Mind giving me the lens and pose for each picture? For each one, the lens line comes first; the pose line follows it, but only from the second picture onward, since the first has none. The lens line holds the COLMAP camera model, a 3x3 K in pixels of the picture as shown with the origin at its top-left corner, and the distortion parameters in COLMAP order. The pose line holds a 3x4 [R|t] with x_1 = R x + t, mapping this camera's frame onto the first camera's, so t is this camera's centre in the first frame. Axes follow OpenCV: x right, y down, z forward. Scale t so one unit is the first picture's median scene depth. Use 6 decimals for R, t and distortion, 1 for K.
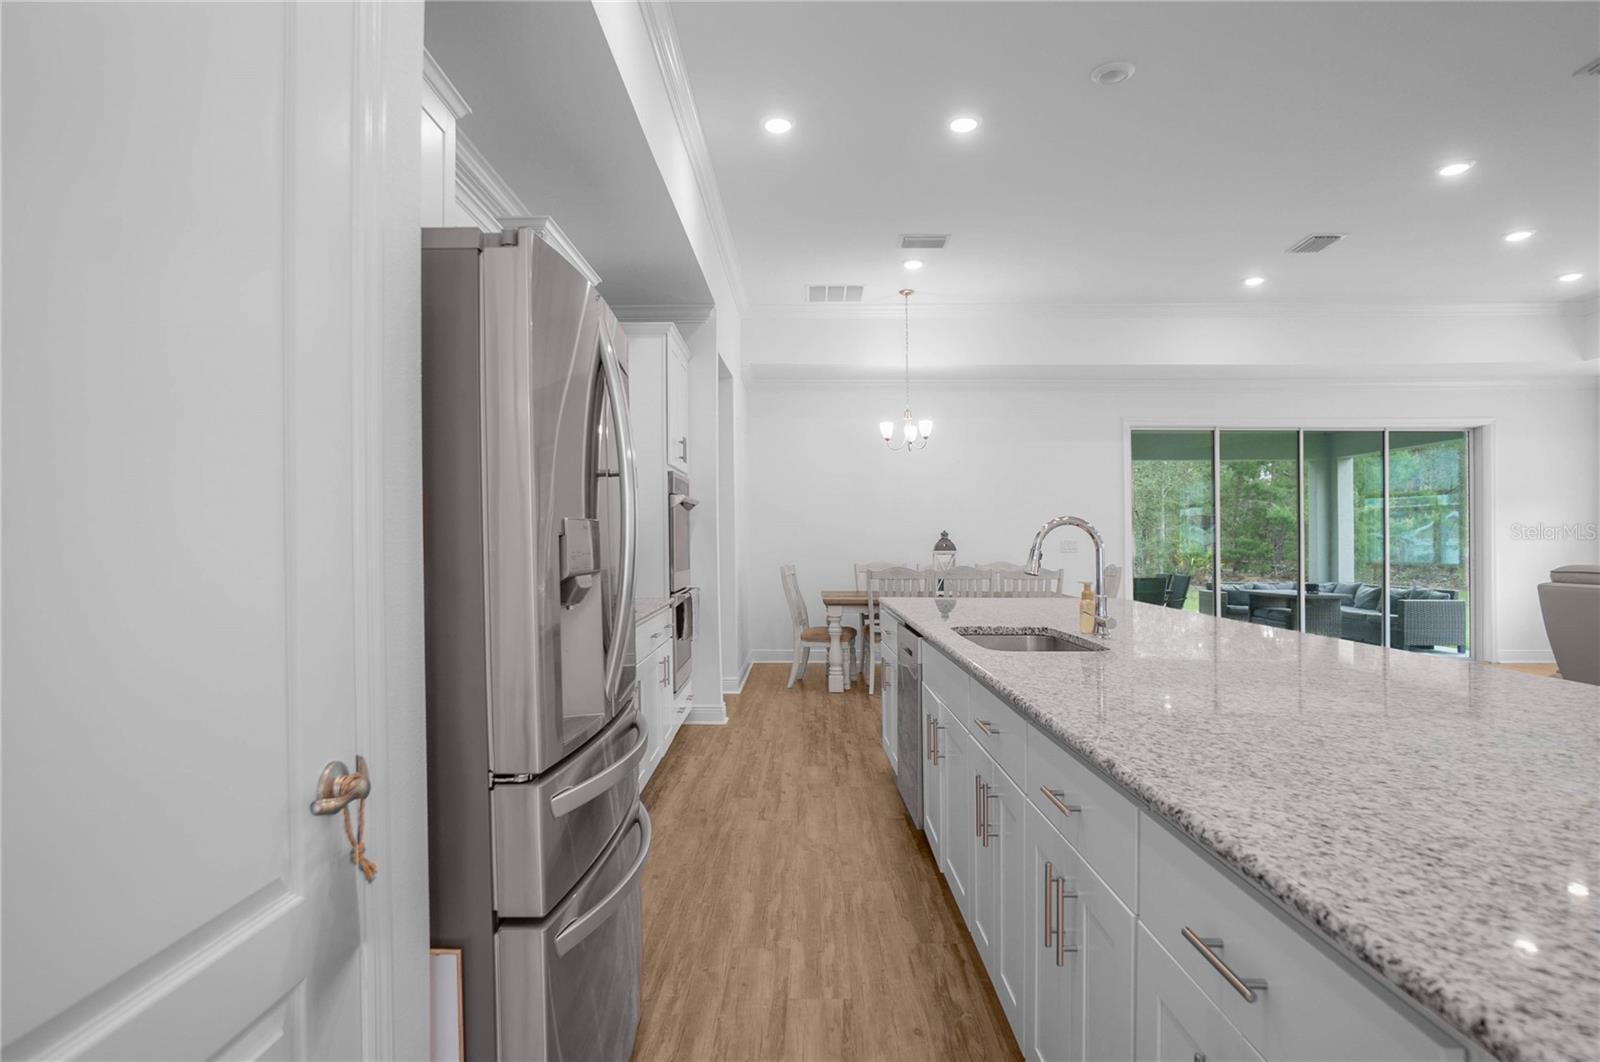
lens RADIAL K [[874.7, 0, 808.2], [0, 874.7, 523.4], [0, 0, 1]] dist [0.047030, 0.000023]
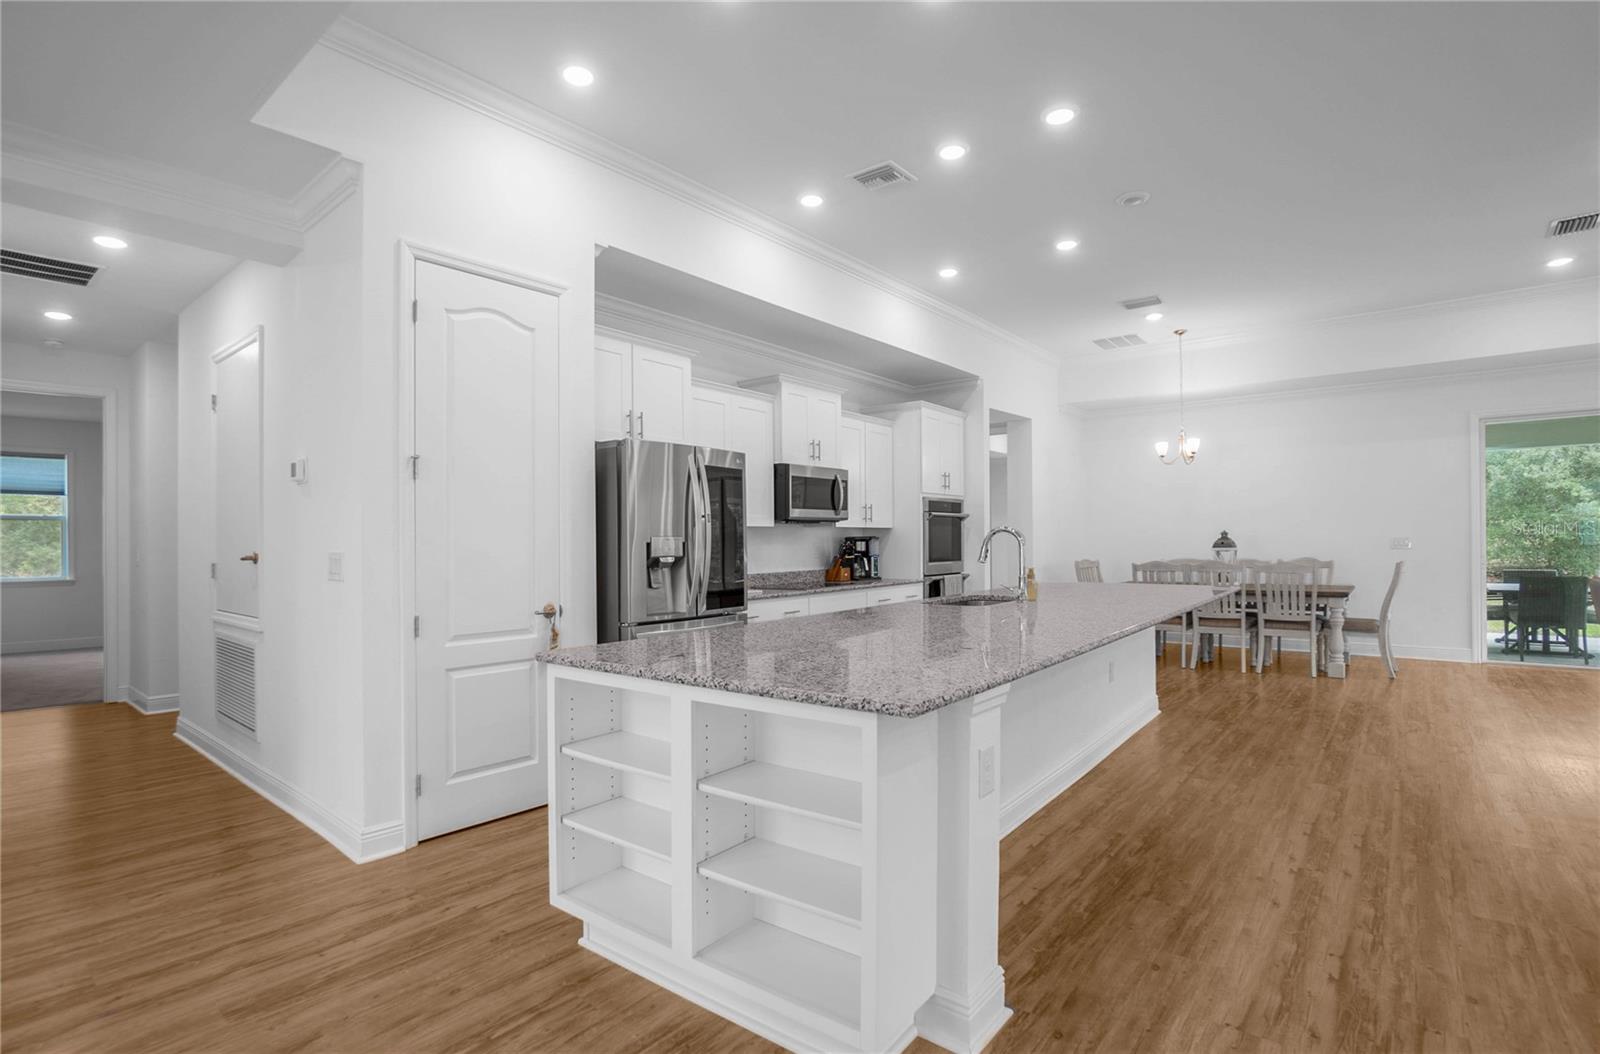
lens RADIAL K [[764.7, 0, 799.0], [0, 764.7, 543.7], [0, 0, 1]] dist [-0.034473, -0.000306]
pose [[0.774434, -0.011869, -0.632544, 0.352194], [0.025496, 0.999597, 0.012459, -0.000871], [0.632141, -0.025776, 0.774424, -0.125267]]
